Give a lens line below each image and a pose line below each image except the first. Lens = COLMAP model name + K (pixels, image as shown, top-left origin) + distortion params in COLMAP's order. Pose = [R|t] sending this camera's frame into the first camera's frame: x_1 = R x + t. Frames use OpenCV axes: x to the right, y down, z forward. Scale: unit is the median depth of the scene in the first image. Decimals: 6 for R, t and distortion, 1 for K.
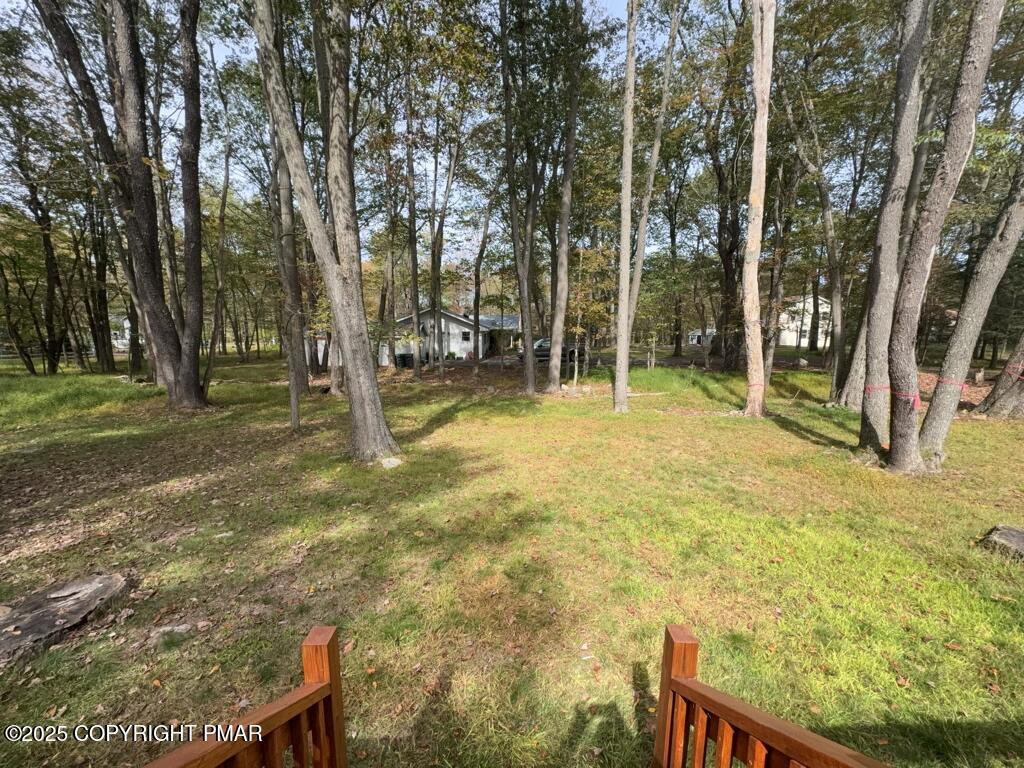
lens RADIAL K [[405.2, 0, 512.1], [0, 405.2, 383.3], [0, 0, 1]] dist [-0.001039, 0.000074]
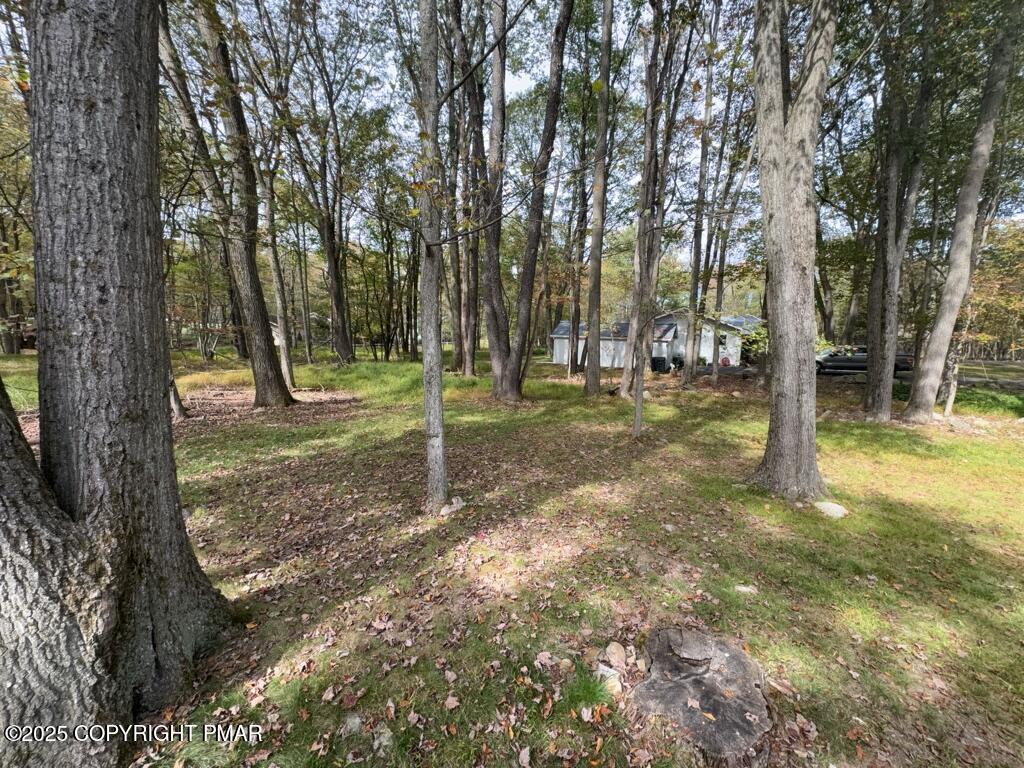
lens RADIAL K [[405.2, 0, 513.8], [0, 405.2, 382.2], [0, 0, 1]] dist [-0.001039, 0.000074]
pose [[0.884309, 0.074221, -0.460966, -0.360790], [-0.077021, 0.996948, 0.012764, -0.003059], [0.460506, 0.024216, 0.887326, 0.032406]]
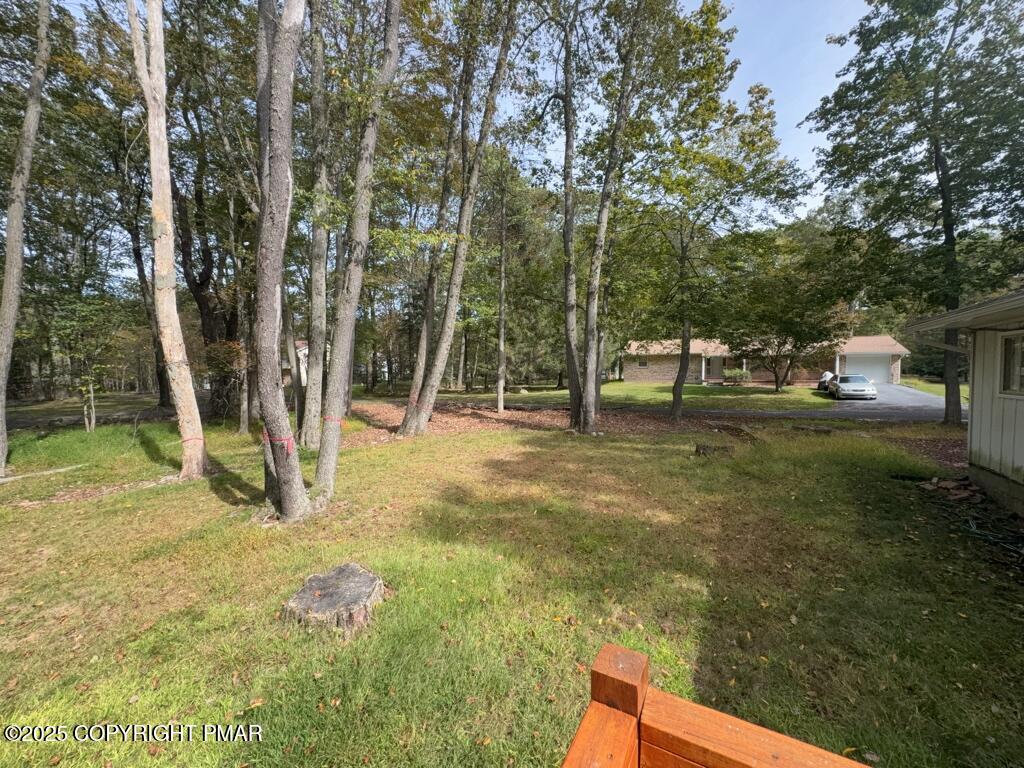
lens RADIAL K [[405.2, 0, 511.8], [0, 405.2, 381.6], [0, 0, 1]] dist [-0.001039, 0.000074]
pose [[0.507365, -0.032916, 0.861102, 0.320665], [0.125177, 0.991486, -0.035855, -0.002127], [-0.852591, 0.125982, 0.507166, 0.034866]]
